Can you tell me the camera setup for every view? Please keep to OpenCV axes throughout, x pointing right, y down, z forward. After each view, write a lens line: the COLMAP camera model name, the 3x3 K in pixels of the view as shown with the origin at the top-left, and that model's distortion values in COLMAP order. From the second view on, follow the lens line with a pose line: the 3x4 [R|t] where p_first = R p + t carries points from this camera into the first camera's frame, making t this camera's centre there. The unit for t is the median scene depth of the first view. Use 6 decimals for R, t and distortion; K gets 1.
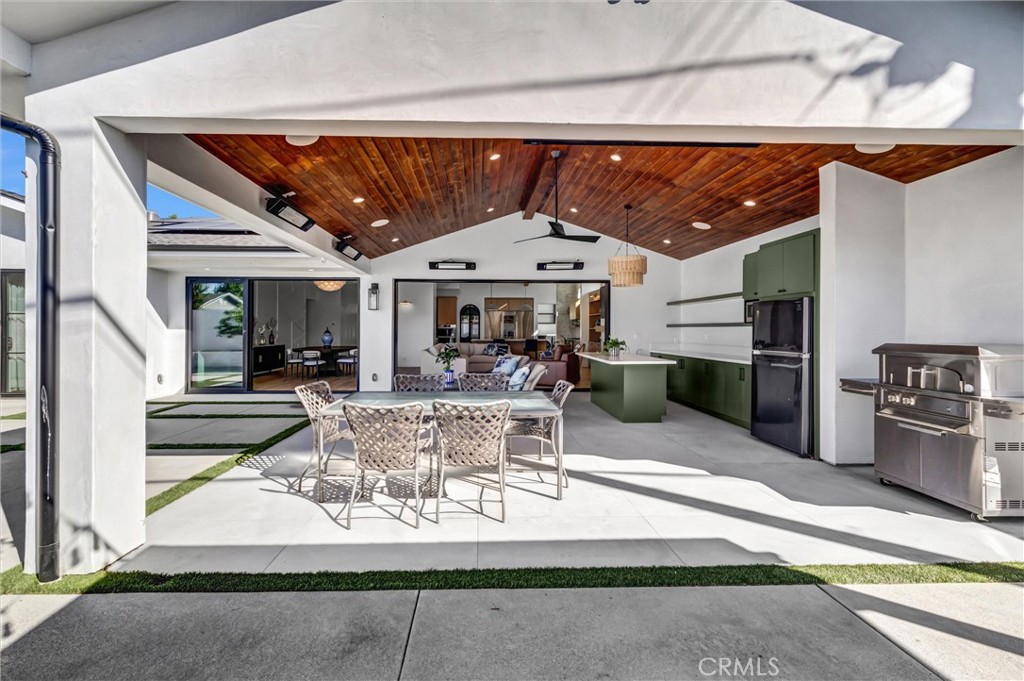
lens RADIAL K [[423.8, 0, 504.4], [0, 423.8, 335.1], [0, 0, 1]] dist [-0.001732, -0.000179]
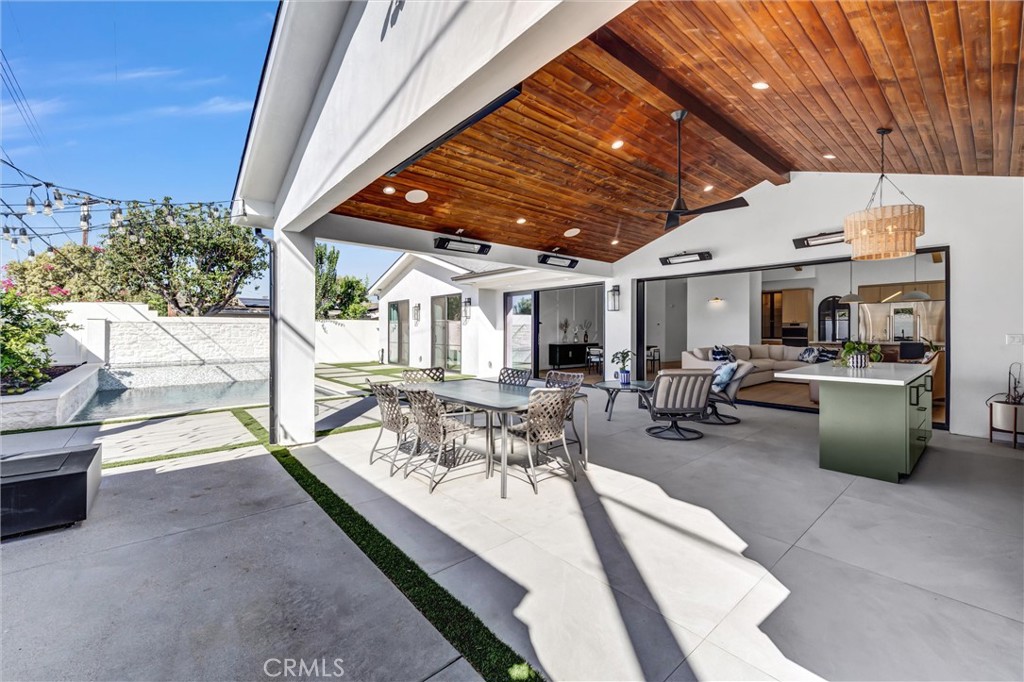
lens RADIAL K [[419.0, 0, 512.0], [0, 419.0, 341.0], [0, 0, 1]] dist [0.000179, 0.000040]
pose [[0.626005, 0.015149, -0.779672, 0.350277], [-0.004243, 0.999863, 0.016020, -0.000334], [0.779807, -0.006721, 0.625984, 0.150333]]
